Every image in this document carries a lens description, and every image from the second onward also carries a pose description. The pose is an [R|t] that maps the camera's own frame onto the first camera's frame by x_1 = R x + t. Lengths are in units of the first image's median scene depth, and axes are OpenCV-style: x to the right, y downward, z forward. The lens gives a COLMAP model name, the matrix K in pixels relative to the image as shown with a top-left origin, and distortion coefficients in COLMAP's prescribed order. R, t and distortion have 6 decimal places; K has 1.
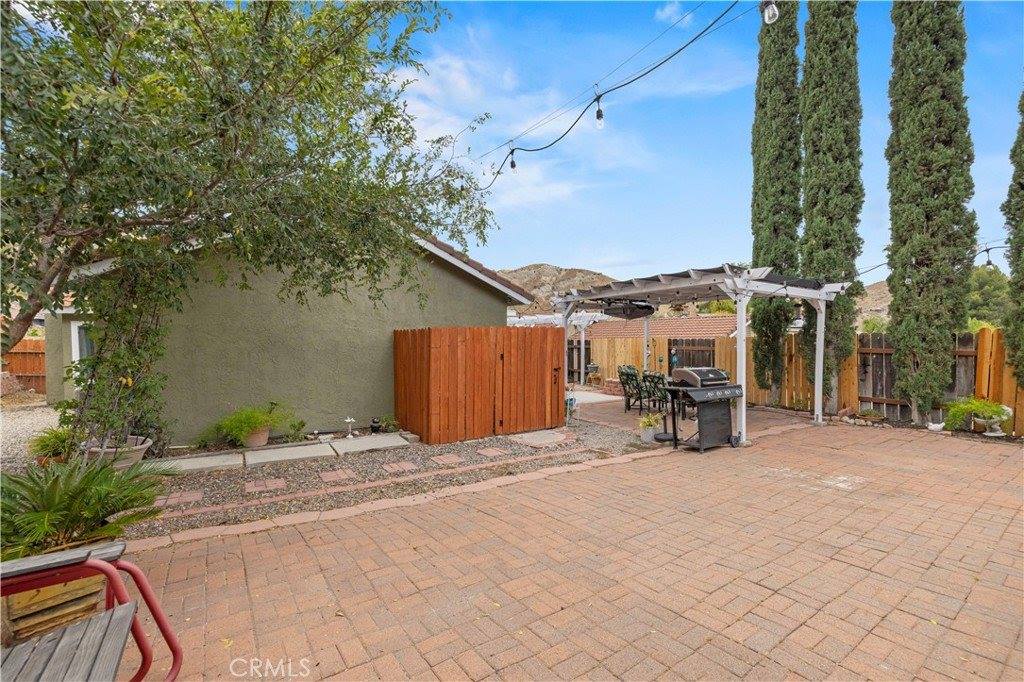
lens RADIAL K [[438.5, 0, 507.2], [0, 438.5, 336.1], [0, 0, 1]] dist [0.000101, -0.000057]
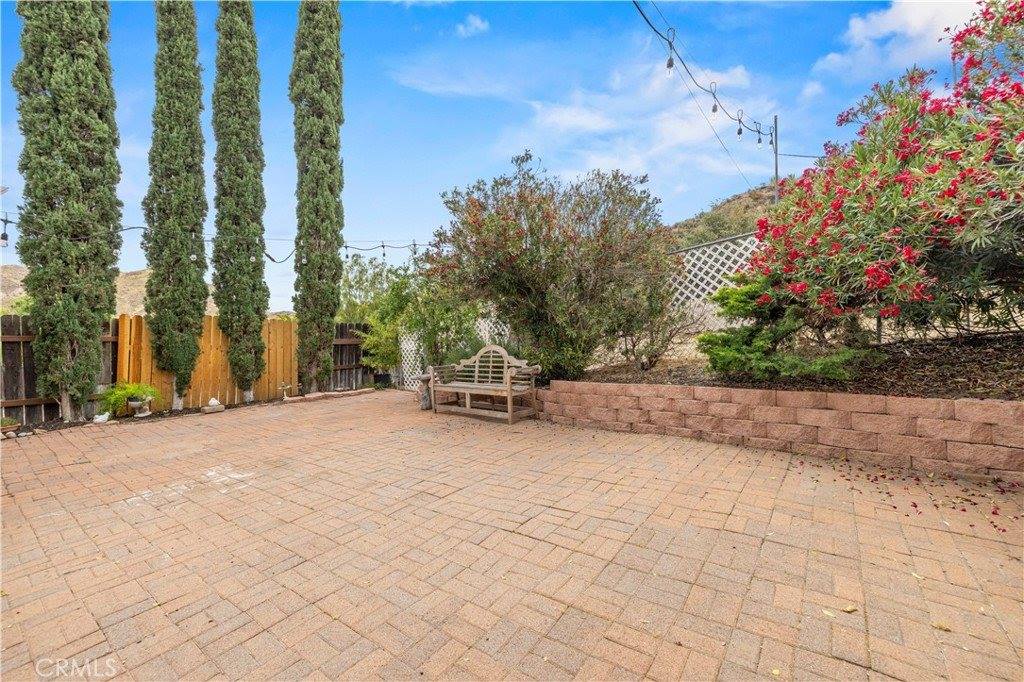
lens RADIAL K [[429.4, 0, 506.0], [0, 429.4, 340.2], [0, 0, 1]] dist [-0.000143, 0.000159]
pose [[-0.309854, -0.000074, 0.950784, -0.151118], [-0.005938, 0.999981, -0.001858, 0.041319], [-0.950766, -0.006221, -0.309849, 0.491196]]
